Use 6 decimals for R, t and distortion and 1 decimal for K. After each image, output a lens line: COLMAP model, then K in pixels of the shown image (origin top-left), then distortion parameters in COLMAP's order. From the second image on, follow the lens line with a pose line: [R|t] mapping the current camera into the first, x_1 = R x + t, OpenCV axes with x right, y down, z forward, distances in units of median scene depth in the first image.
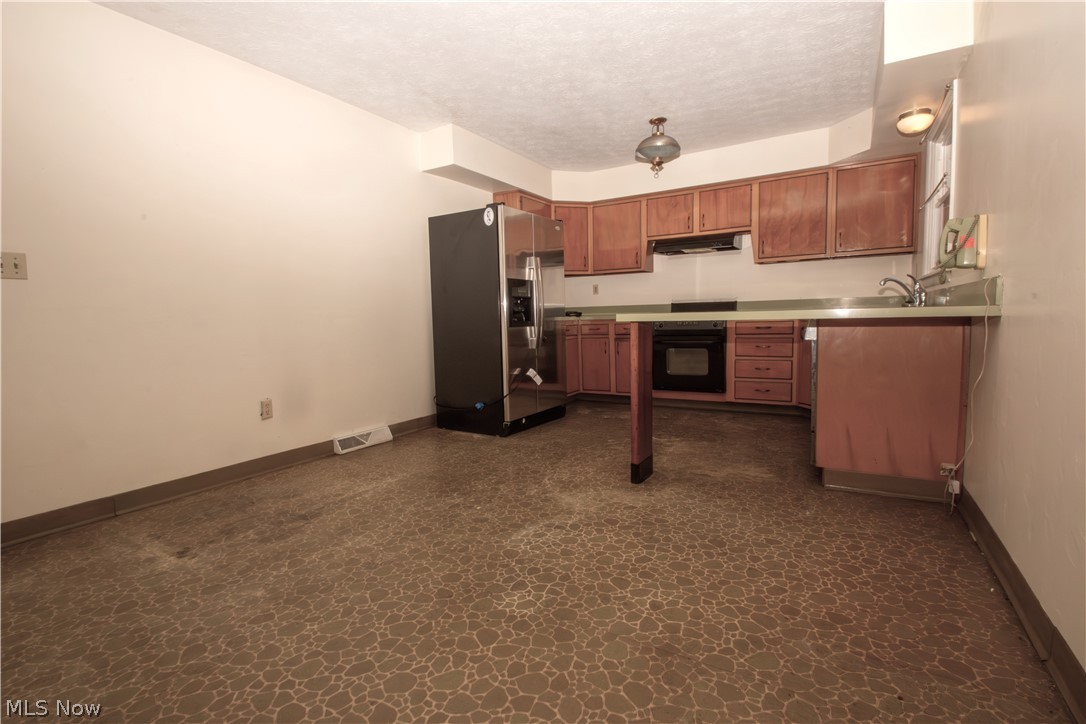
lens RADIAL K [[515.1, 0, 545.0], [0, 515.1, 360.9], [0, 0, 1]] dist [0.000385, 0.000089]
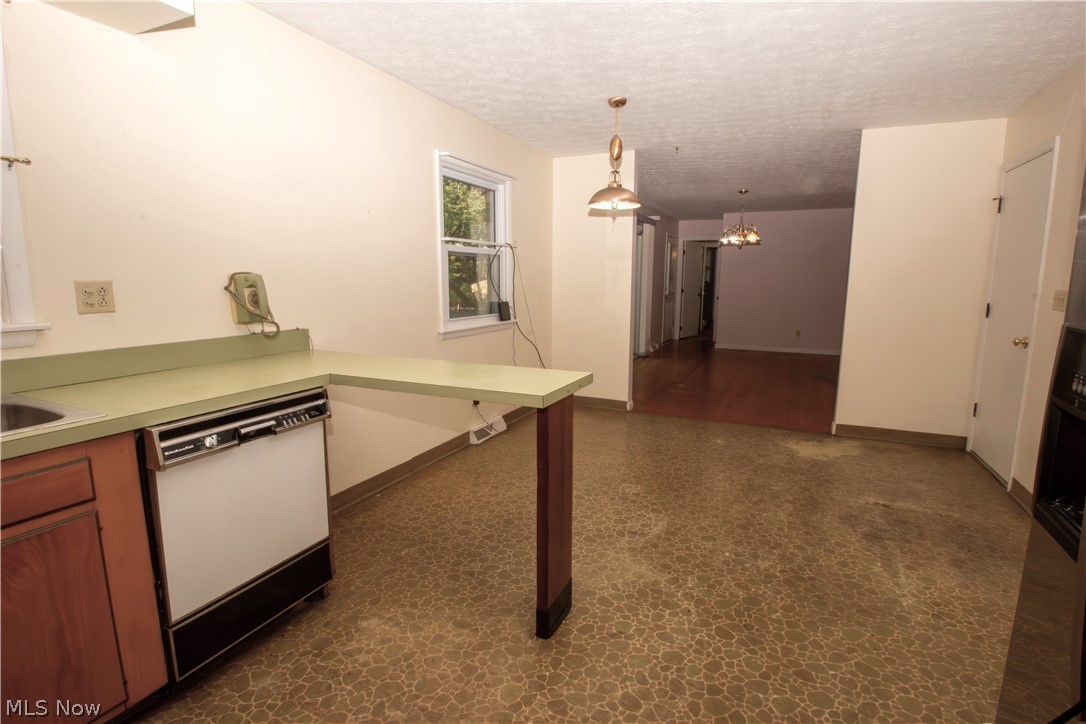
lens RADIAL K [[515.1, 0, 542.7], [0, 515.1, 361.5], [0, 0, 1]] dist [0.000385, 0.000089]
pose [[-0.995195, 0.032197, -0.092471, 0.316078], [0.008947, 0.970343, 0.241569, -0.326281], [0.097506, 0.239580, -0.965968, 1.937928]]
